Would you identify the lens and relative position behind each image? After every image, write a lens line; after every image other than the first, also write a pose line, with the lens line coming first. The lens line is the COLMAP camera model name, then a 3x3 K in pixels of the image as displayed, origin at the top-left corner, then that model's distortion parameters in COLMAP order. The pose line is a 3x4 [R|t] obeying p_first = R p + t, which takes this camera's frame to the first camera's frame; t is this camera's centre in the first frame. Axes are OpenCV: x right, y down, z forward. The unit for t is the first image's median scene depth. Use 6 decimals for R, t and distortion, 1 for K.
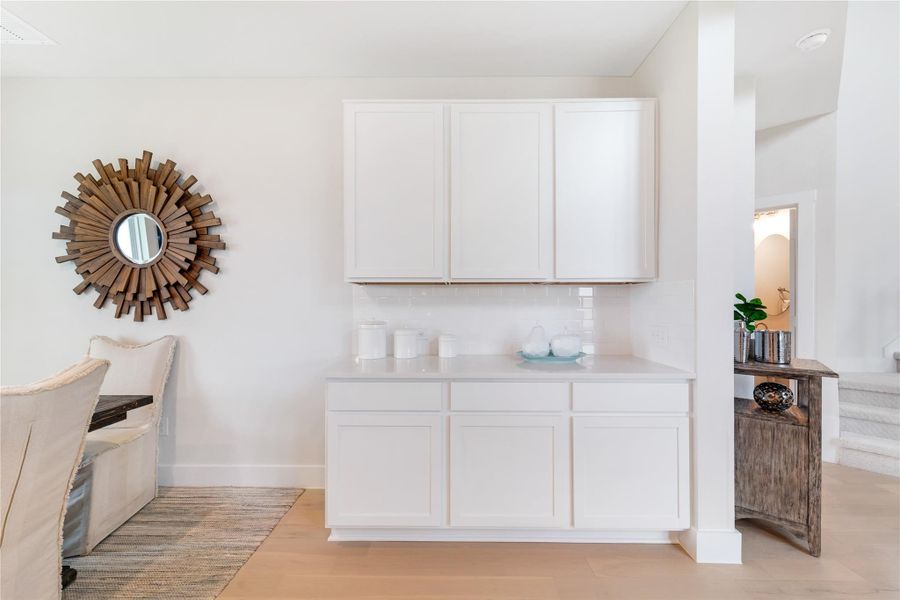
lens RADIAL K [[364.3, 0, 457.6], [0, 364.3, 304.2], [0, 0, 1]] dist [0.000557, 0.000700]
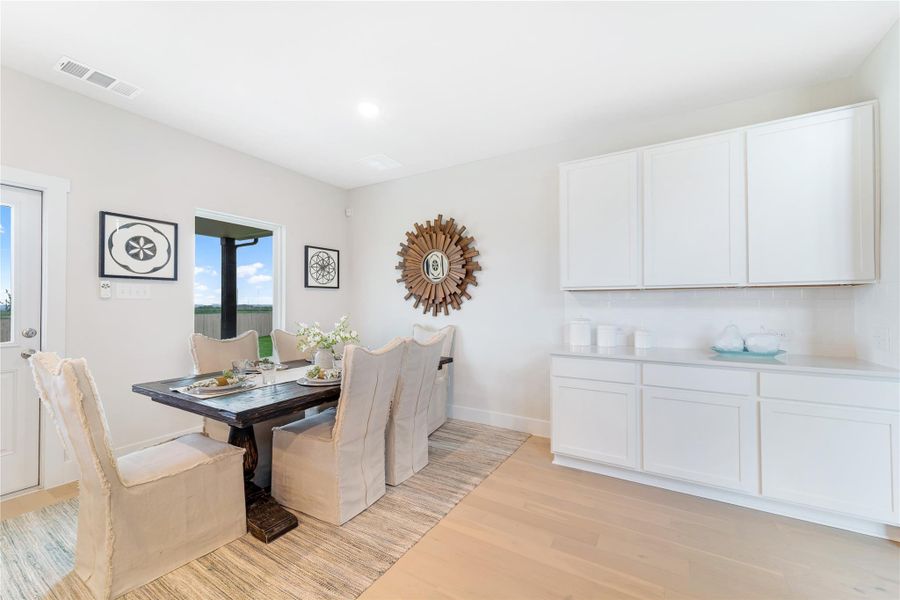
lens RADIAL K [[364.3, 0, 449.9], [0, 364.3, 299.8], [0, 0, 1]] dist [0.000557, 0.000700]
pose [[0.855925, -0.008028, -0.517037, 0.052689], [0.000963, 0.999903, -0.013930, -0.003601], [0.517098, 0.011425, 0.855850, -0.411162]]
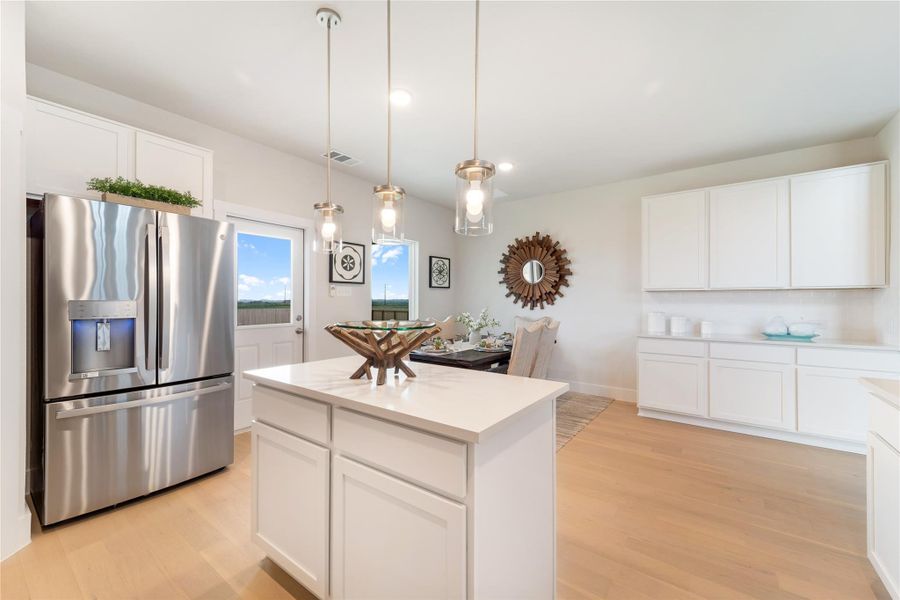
lens RADIAL K [[364.3, 0, 442.5], [0, 364.3, 298.6], [0, 0, 1]] dist [0.000557, 0.000700]
pose [[0.793350, -0.001939, -0.608763, 0.025327], [-0.002768, 0.999973, -0.006792, -0.003577], [0.608760, 0.007074, 0.793323, -1.083992]]
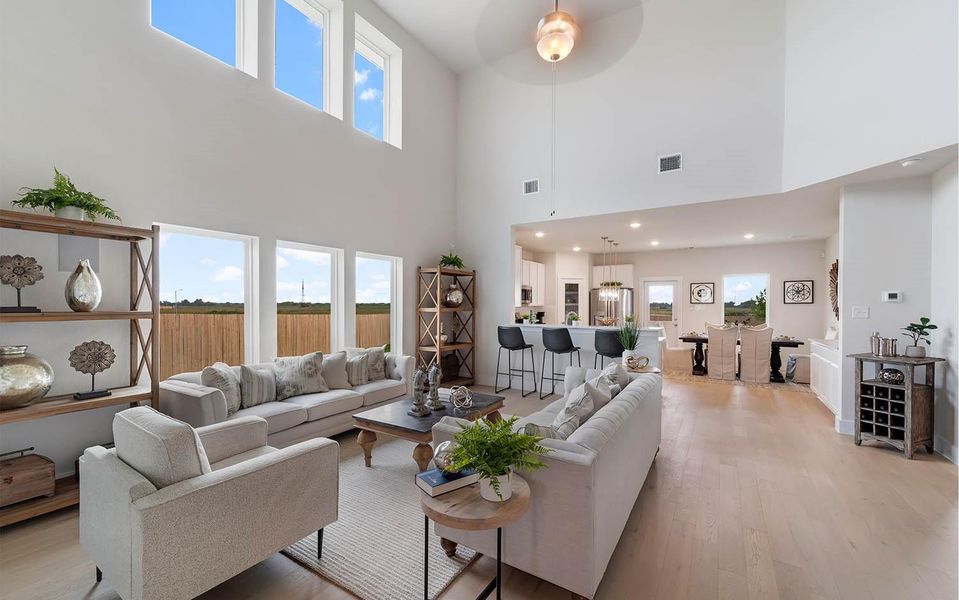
lens RADIAL K [[383.0, 0, 478.7], [0, 383.0, 307.2], [0, 0, 1]] dist [0.007356, -0.001353]
pose [[-0.532440, 0.005026, -0.846453, 3.045330], [-0.002233, 0.999971, 0.007342, -0.079440], [0.846465, 0.005799, -0.532413, 0.270809]]
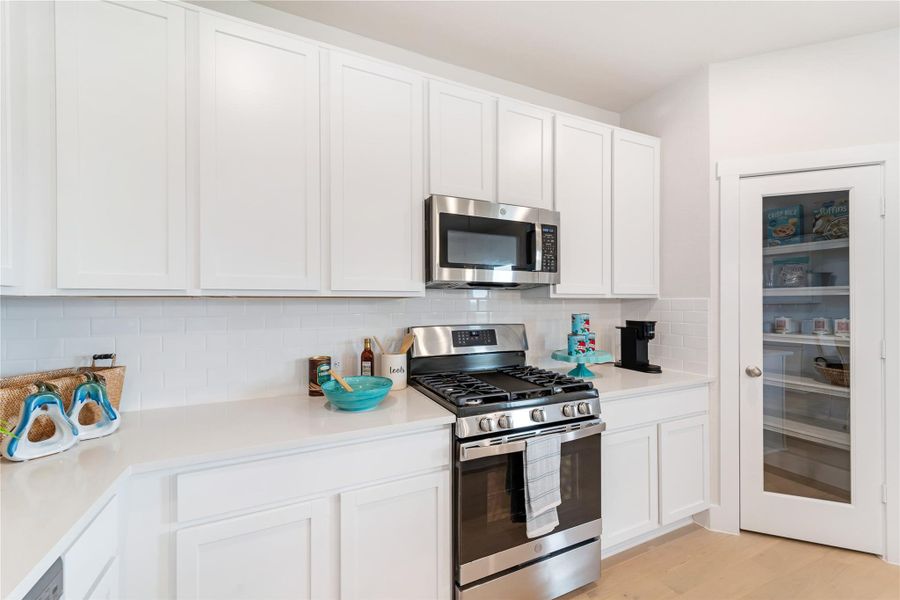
lens RADIAL K [[364.3, 0, 451.7], [0, 364.3, 300.4], [0, 0, 1]] dist [0.000557, 0.000700]
pose [[-0.908844, 0.000254, -0.417136, 0.080201], [0.002241, 0.999988, -0.004274, -0.054242], [0.417130, -0.004819, -0.908834, -0.662270]]
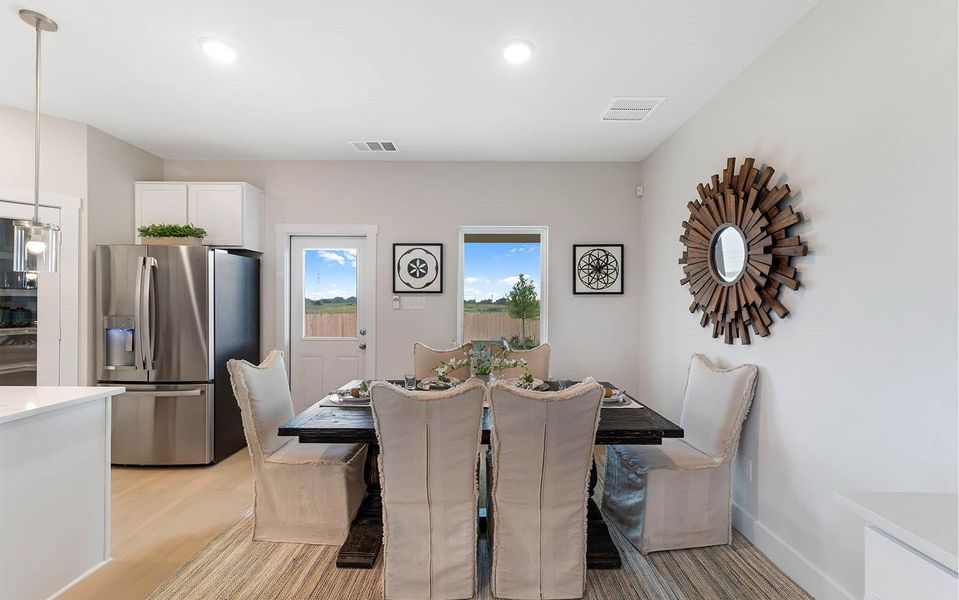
lens RADIAL K [[383.0, 0, 475.8], [0, 383.0, 303.1], [0, 0, 1]] dist [0.007356, -0.001353]
pose [[-0.015893, 0.003028, -0.999869, 0.118324], [-0.005673, 0.999979, 0.003119, -0.058053], [0.999858, 0.005722, -0.015875, 0.385750]]
